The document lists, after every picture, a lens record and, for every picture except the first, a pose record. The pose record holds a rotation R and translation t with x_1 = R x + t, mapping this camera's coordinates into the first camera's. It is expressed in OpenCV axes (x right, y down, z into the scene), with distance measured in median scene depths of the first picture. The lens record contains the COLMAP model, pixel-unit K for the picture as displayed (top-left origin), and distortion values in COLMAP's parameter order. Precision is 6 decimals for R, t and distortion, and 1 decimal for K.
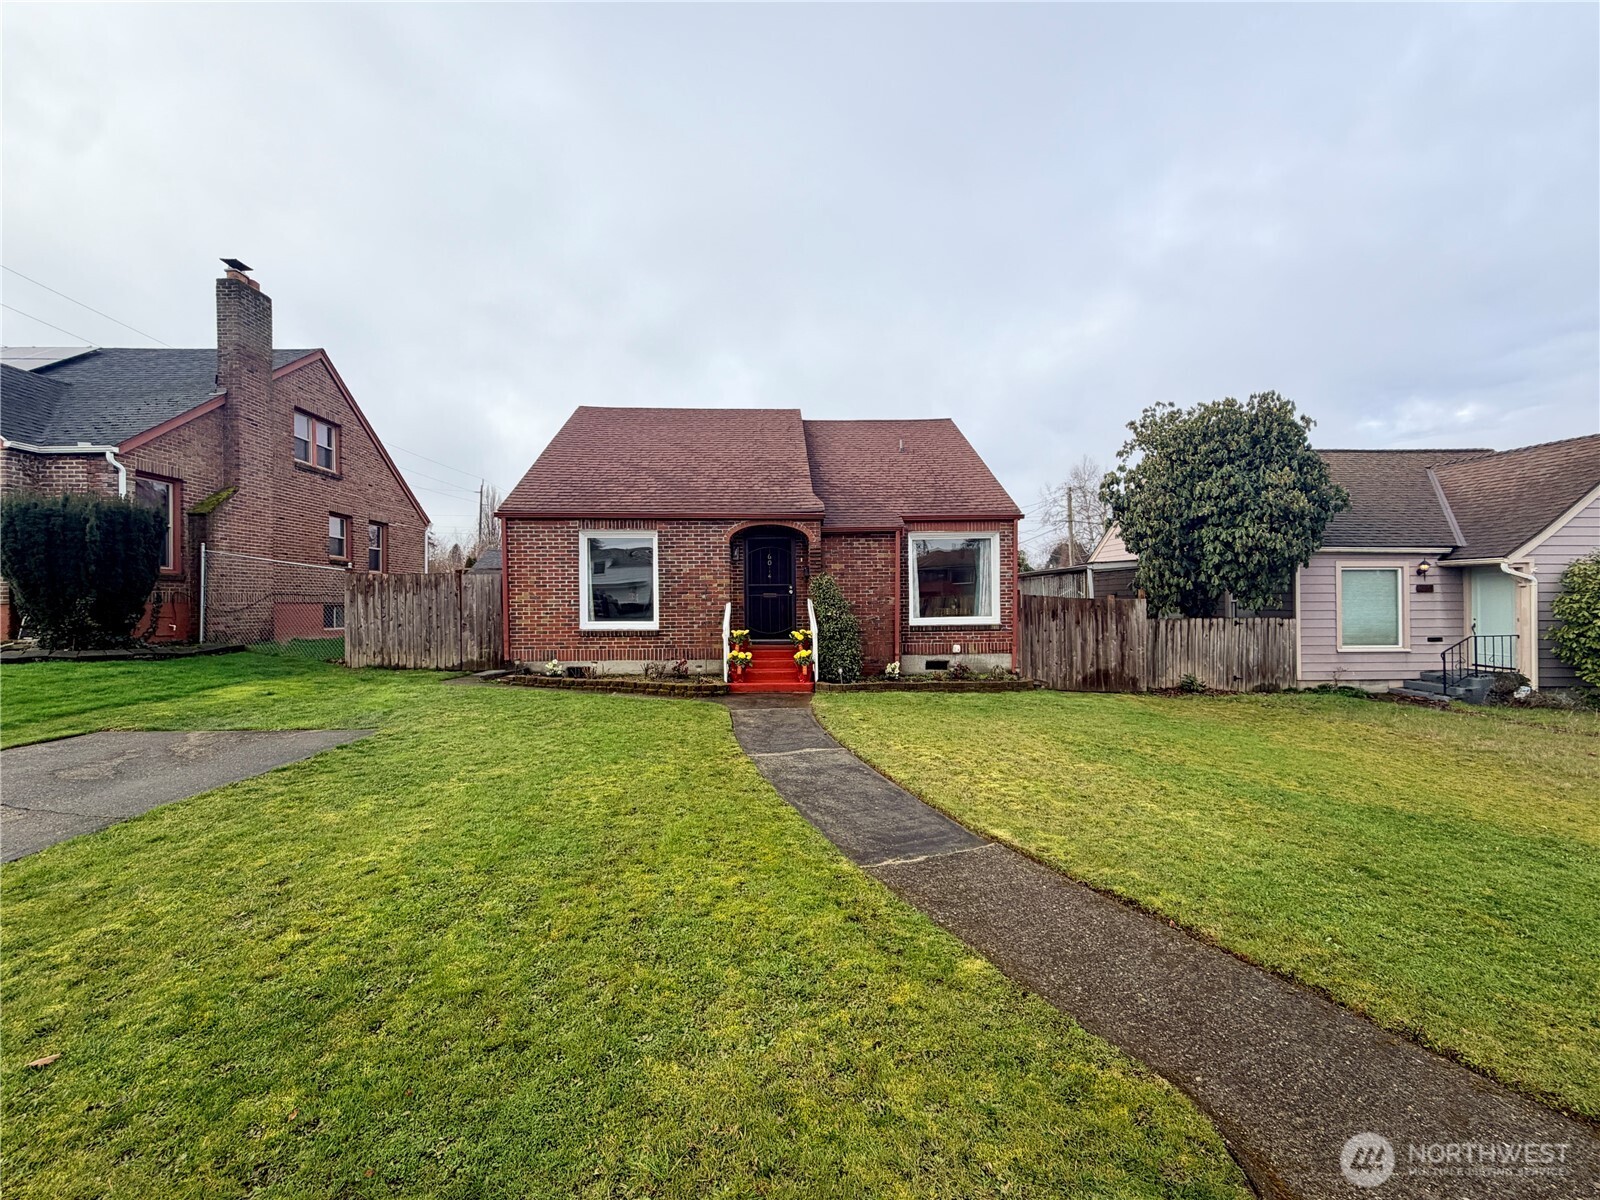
lens RADIAL K [[659.2, 0, 791.1], [0, 659.2, 599.1], [0, 0, 1]] dist [0.000036, -0.000033]
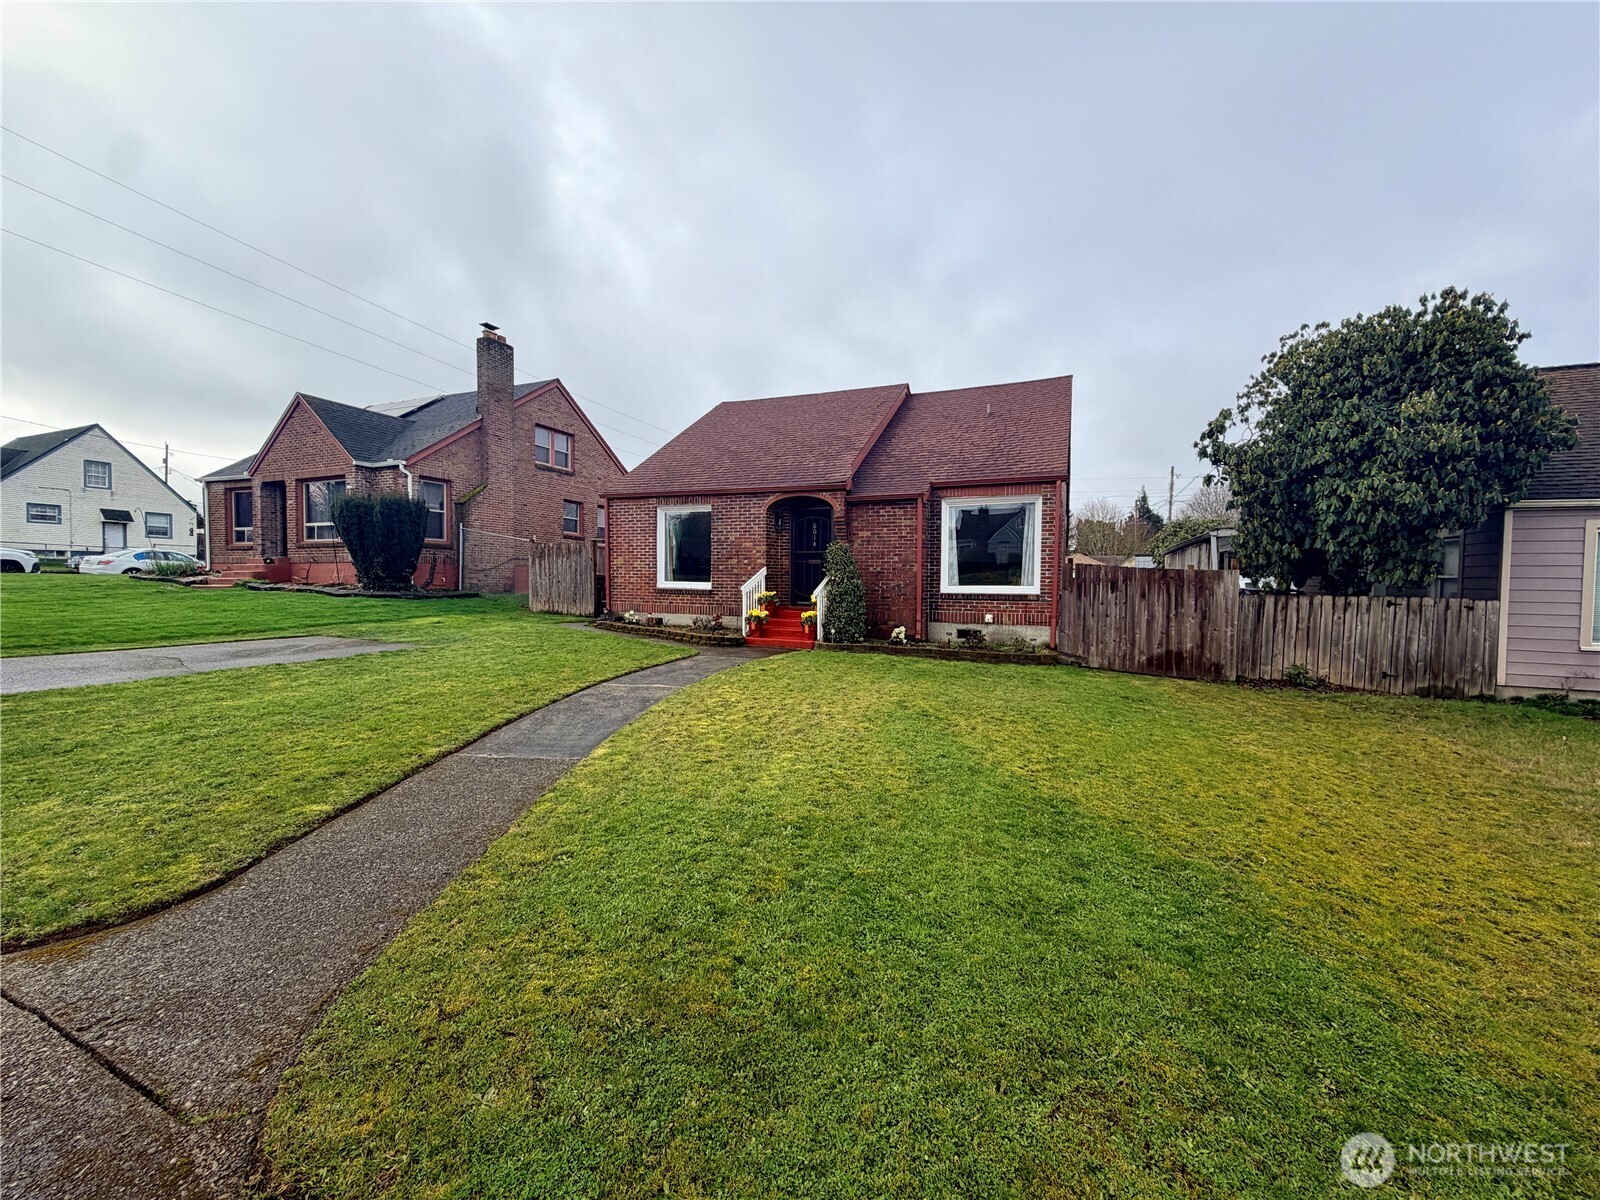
lens RADIAL K [[618.8, 0, 801.6], [0, 618.8, 596.7], [0, 0, 1]] dist [-0.000819, -0.000064]
pose [[0.906788, 0.031450, -0.420412, 0.380968], [-0.017298, 0.999149, 0.037433, 0.014292], [0.421232, -0.026671, 0.906561, 0.064633]]
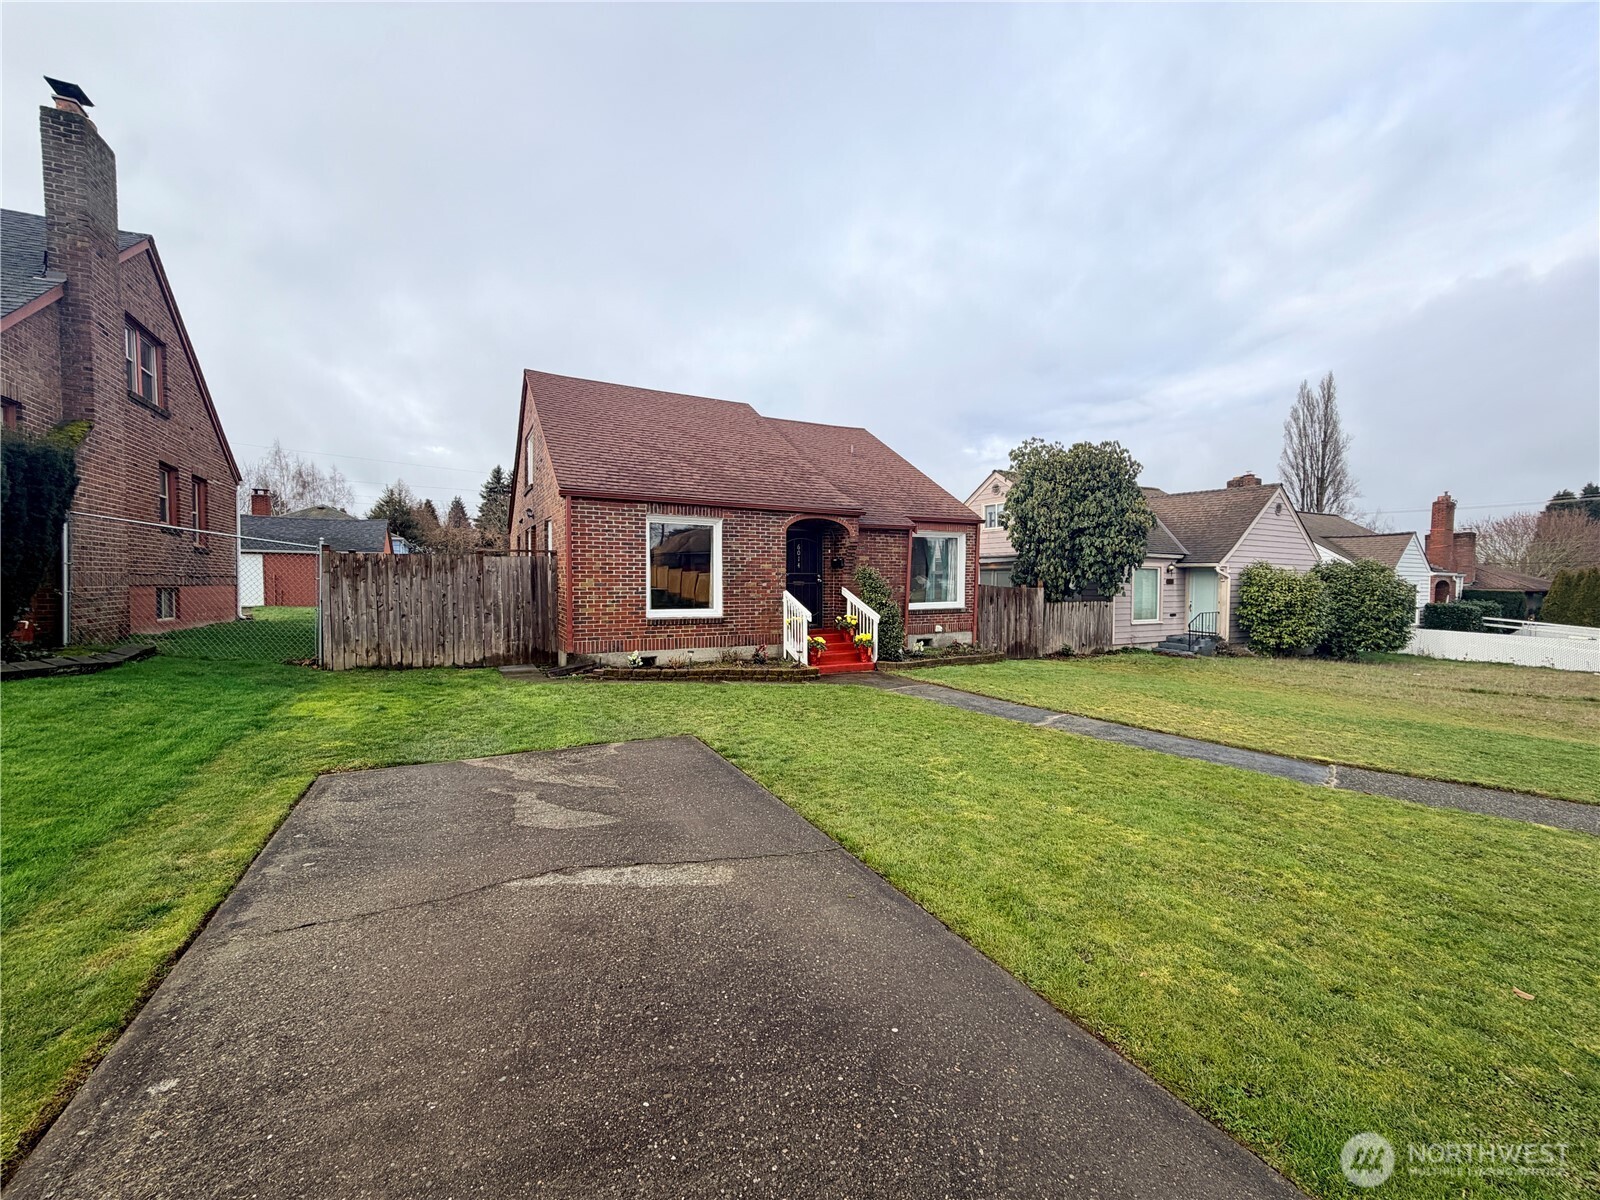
lens RADIAL K [[619.6, 0, 782.6], [0, 619.6, 598.6], [0, 0, 1]] dist [0.000114, 0.000012]
pose [[0.905332, -0.002697, 0.424695, -0.487522], [-0.011638, 0.999447, 0.031155, -0.011614], [-0.424545, -0.033148, 0.904800, 0.094445]]
